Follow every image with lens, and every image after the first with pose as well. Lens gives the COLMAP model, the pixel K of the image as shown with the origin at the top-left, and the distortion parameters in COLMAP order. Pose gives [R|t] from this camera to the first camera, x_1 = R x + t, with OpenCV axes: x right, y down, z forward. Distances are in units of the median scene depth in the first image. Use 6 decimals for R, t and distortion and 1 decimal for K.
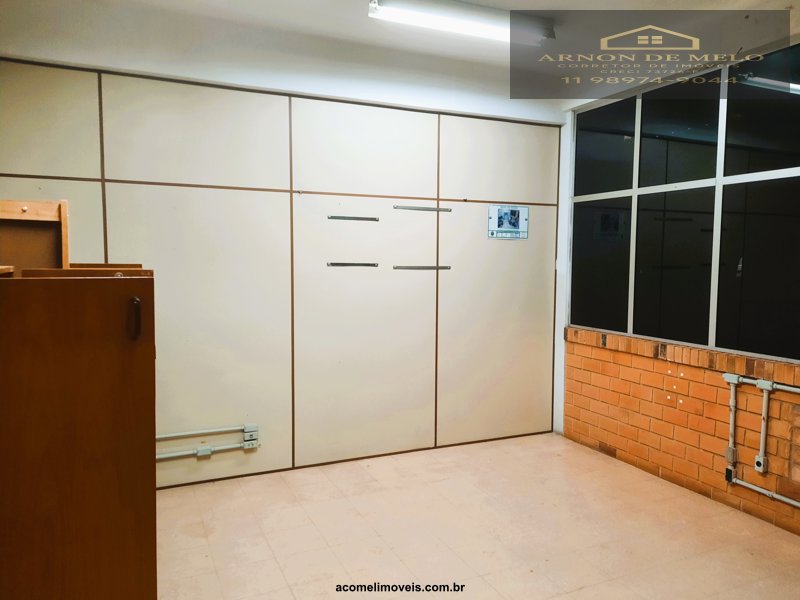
lens RADIAL K [[576.7, 0, 400.0], [0, 576.7, 300.0], [0, 0, 1]] dist [-0.000160, -0.001133]
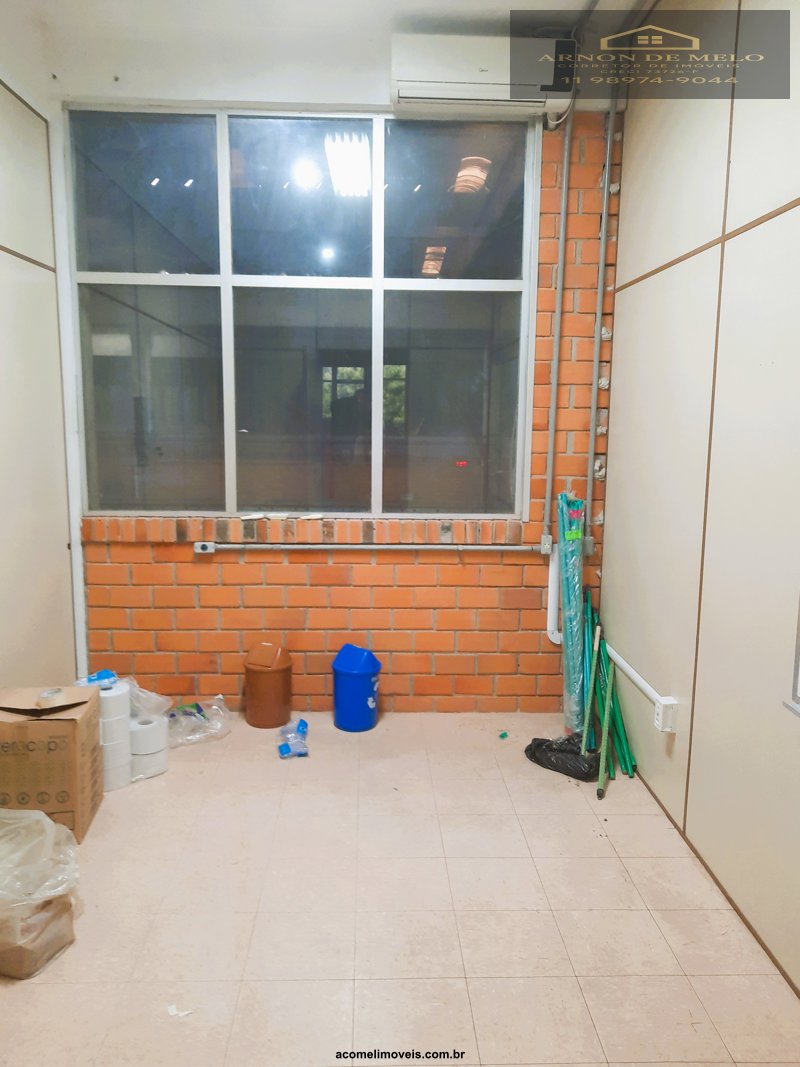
lens RADIAL K [[769.1, 0, 400.0], [0, 769.1, 533.5], [0, 0, 1]] dist [-0.000160, -0.001133]
pose [[0.382698, -0.152859, 0.911140, -0.318898], [0.052992, 0.988226, 0.143534, -0.033638], [-0.922352, -0.006647, 0.386292, 0.556776]]
